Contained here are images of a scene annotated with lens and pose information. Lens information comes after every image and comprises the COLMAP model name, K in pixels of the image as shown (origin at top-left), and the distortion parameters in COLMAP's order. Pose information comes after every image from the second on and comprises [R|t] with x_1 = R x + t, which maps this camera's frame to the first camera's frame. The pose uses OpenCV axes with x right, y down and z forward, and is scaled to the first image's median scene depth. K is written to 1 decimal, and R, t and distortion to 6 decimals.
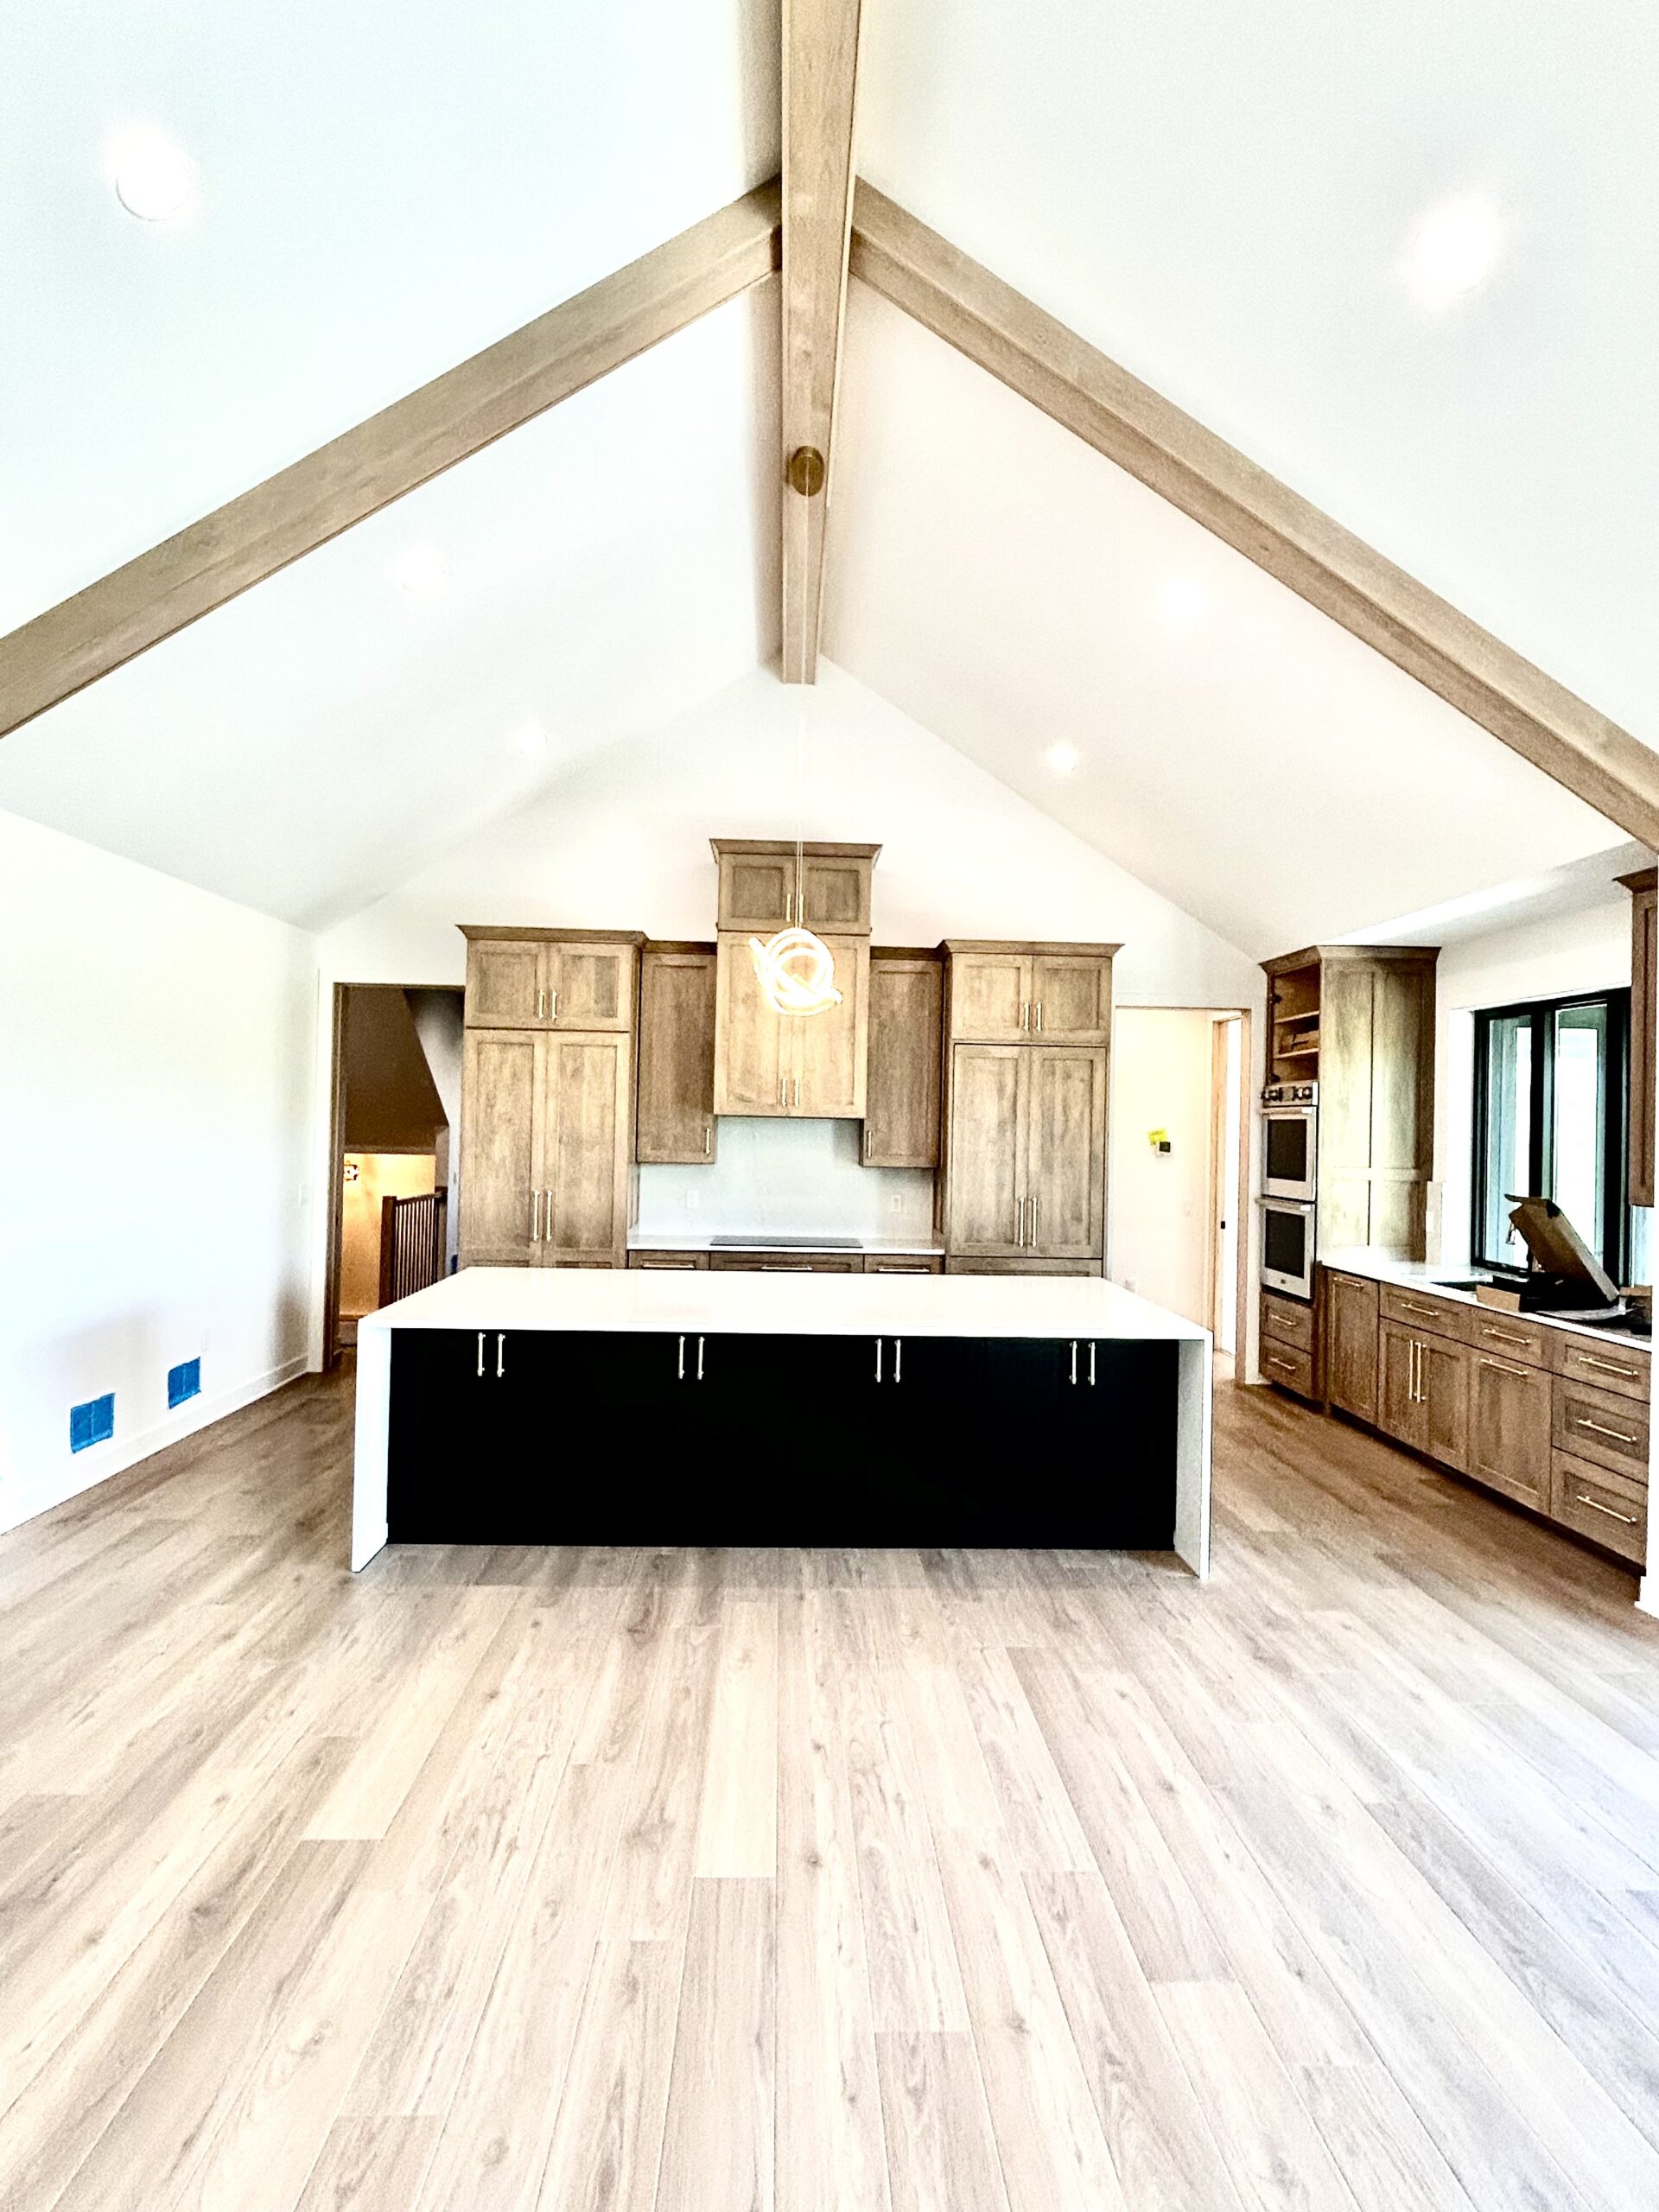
lens RADIAL K [[1241.6, 0, 829.5], [0, 1241.6, 1106.0], [0, 0, 1]] dist [0.001678, 0.001093]
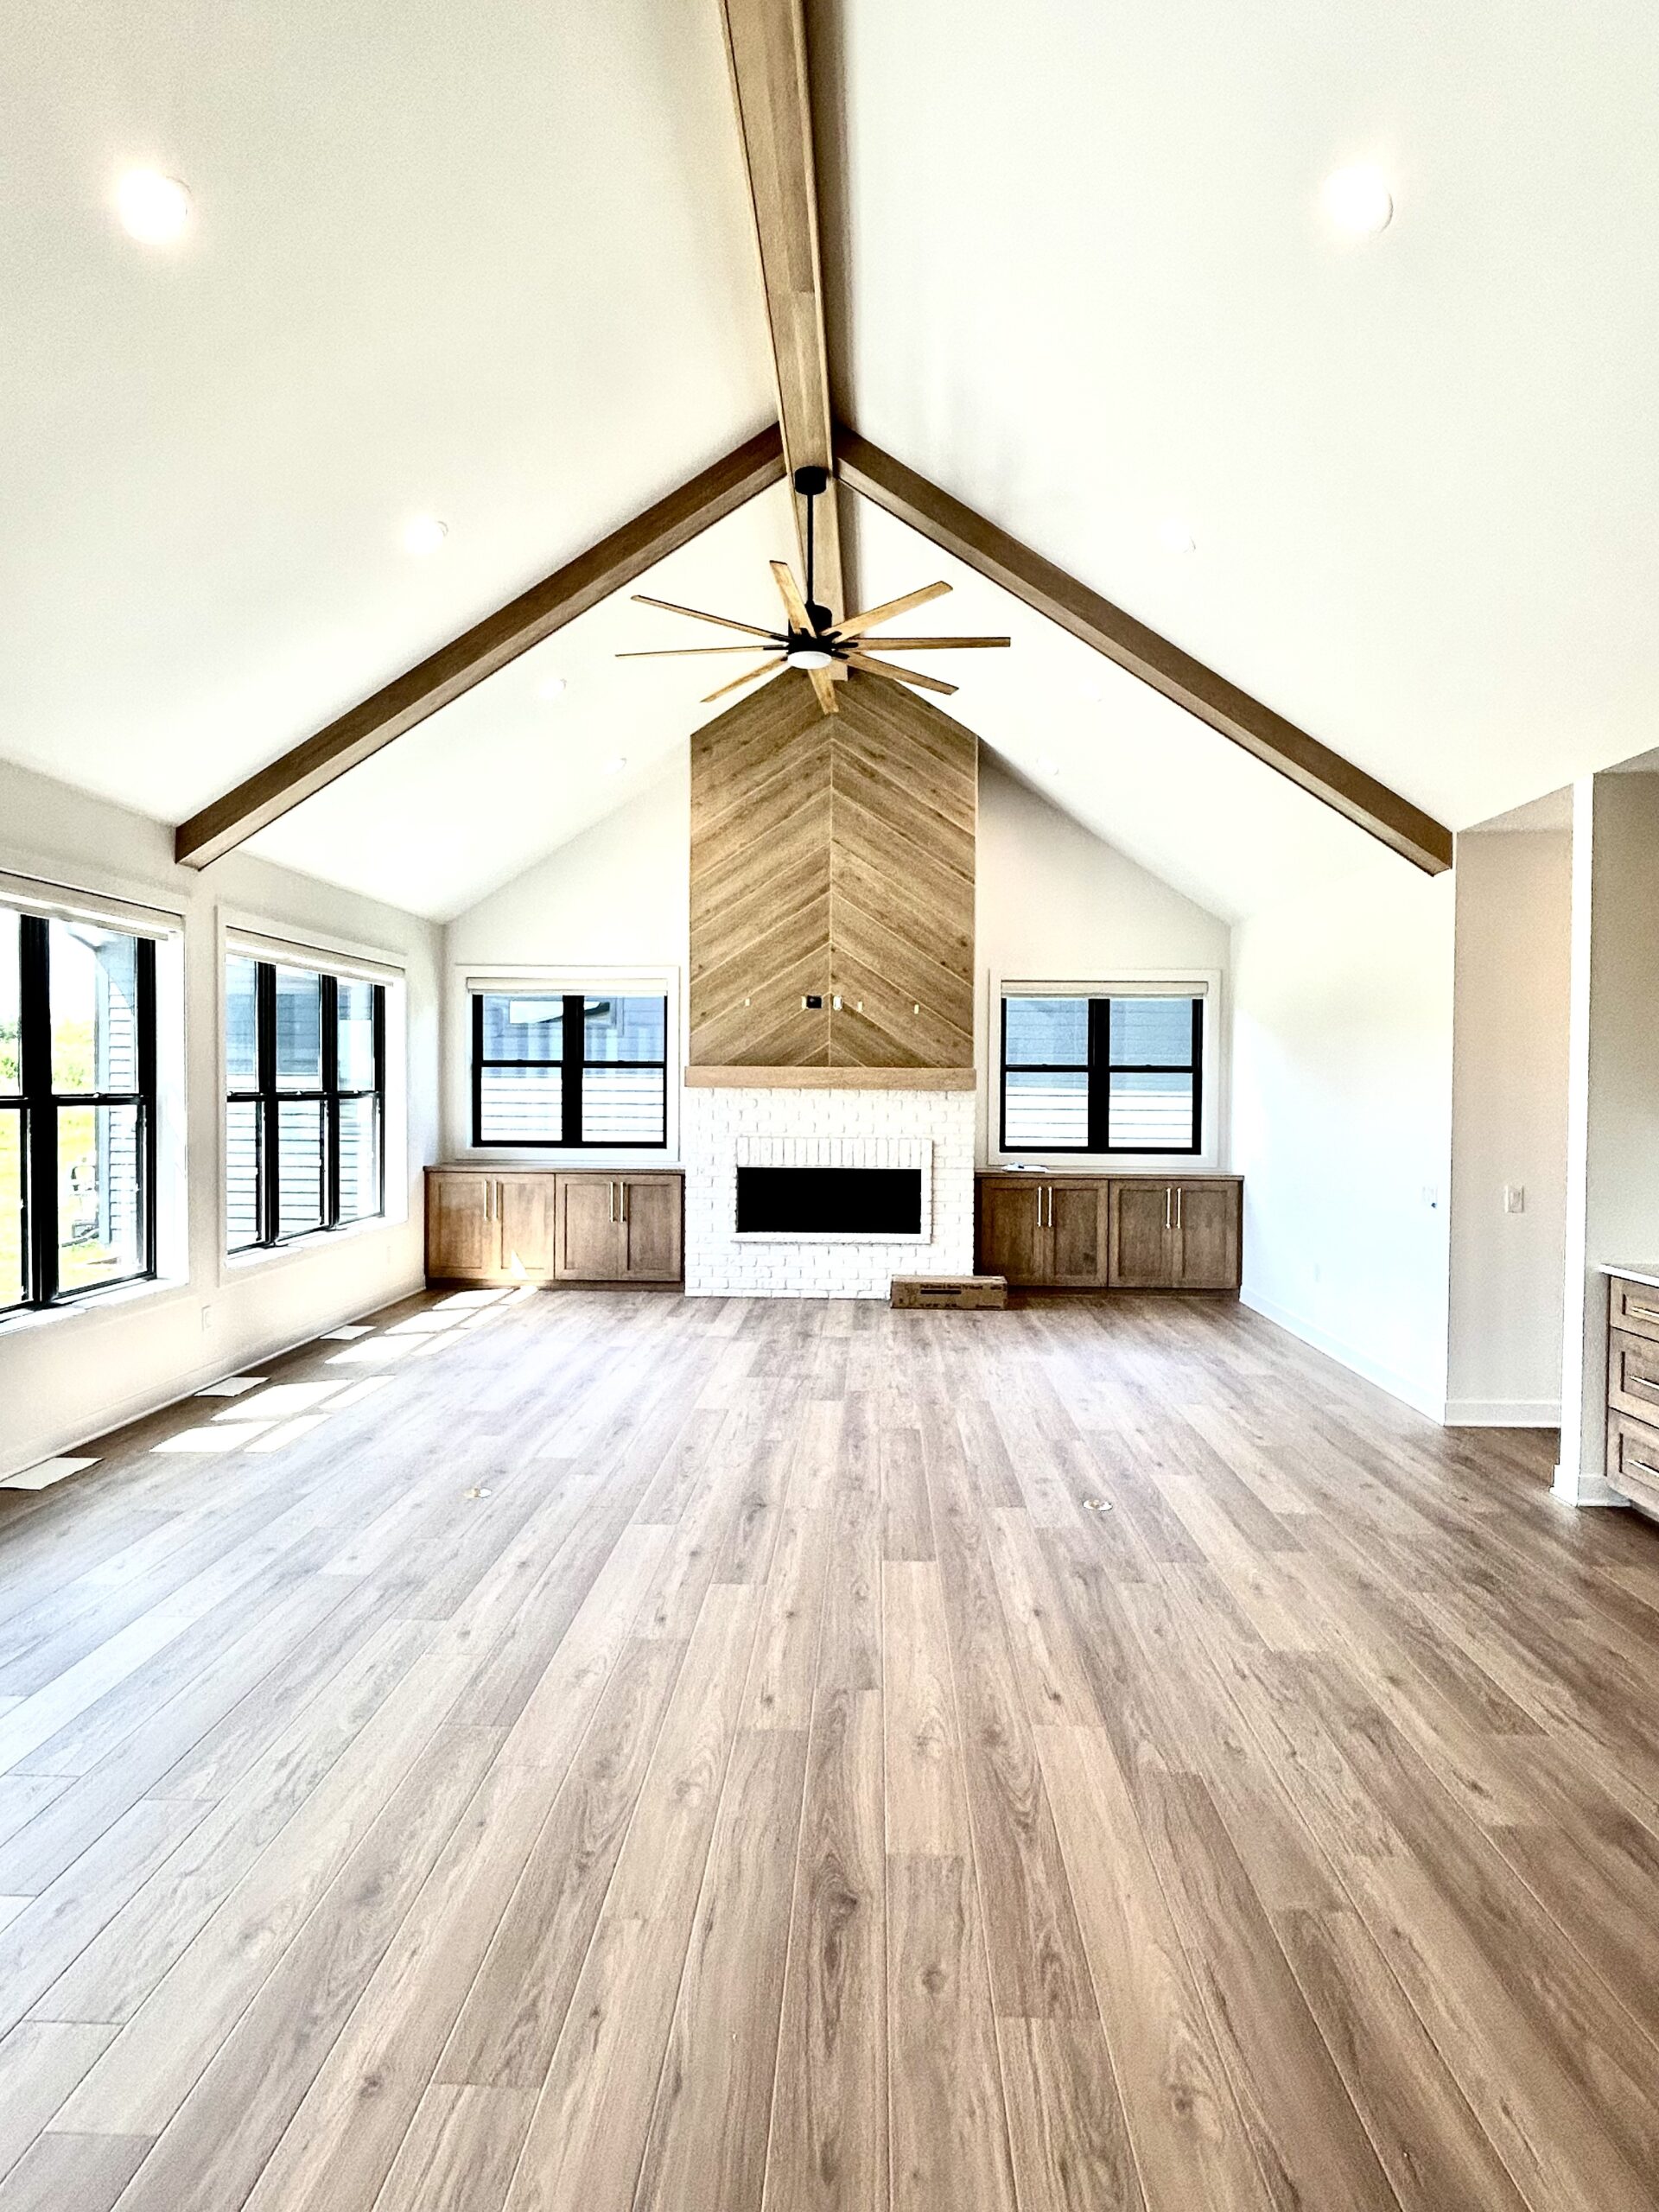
lens RADIAL K [[1241.6, 0, 829.5], [0, 1241.6, 1106.0], [0, 0, 1]] dist [0.001678, 0.001093]
pose [[-0.996746, -0.032328, 0.073845, -0.218522], [-0.031597, 0.999440, 0.011050, 0.054673], [-0.074161, 0.008681, -0.997208, 1.974163]]
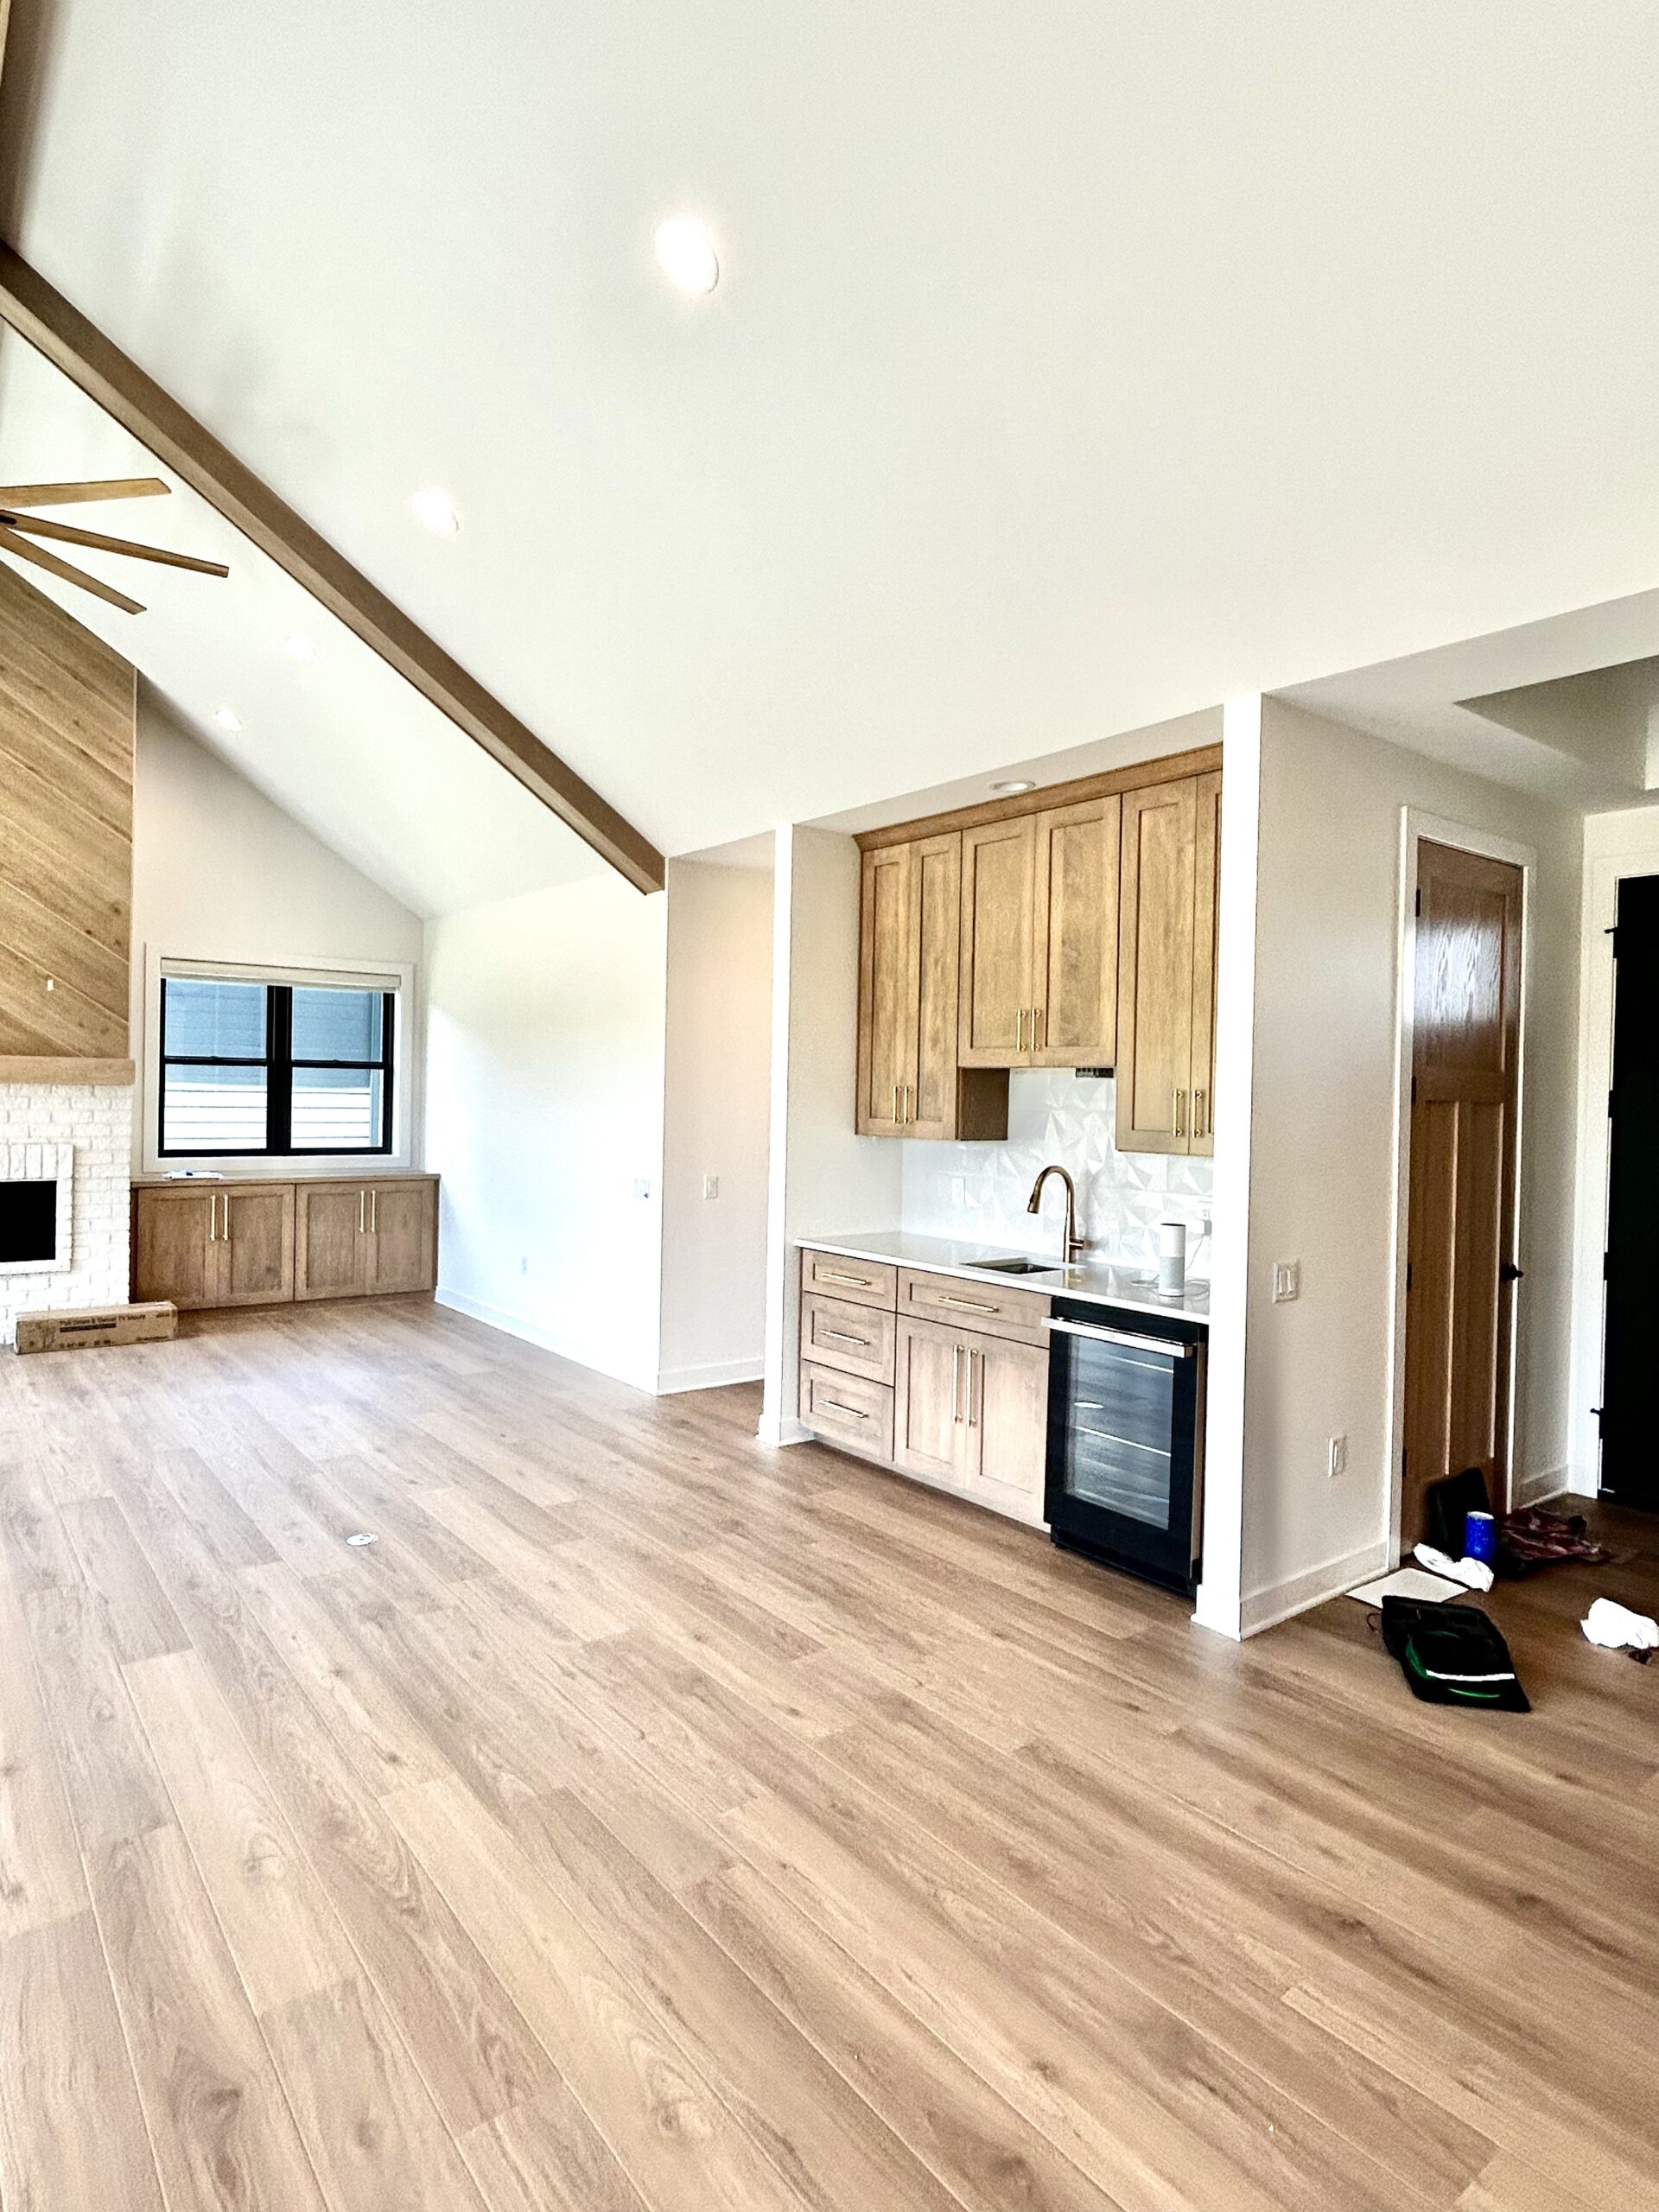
lens RADIAL K [[1241.6, 0, 829.5], [0, 1241.6, 1106.0], [0, 0, 1]] dist [0.001678, 0.001093]
pose [[-0.810522, -0.032003, -0.584833, 0.023357], [-0.032906, 0.999417, -0.009085, 0.057737], [0.584783, 0.011881, -0.811103, 1.841585]]
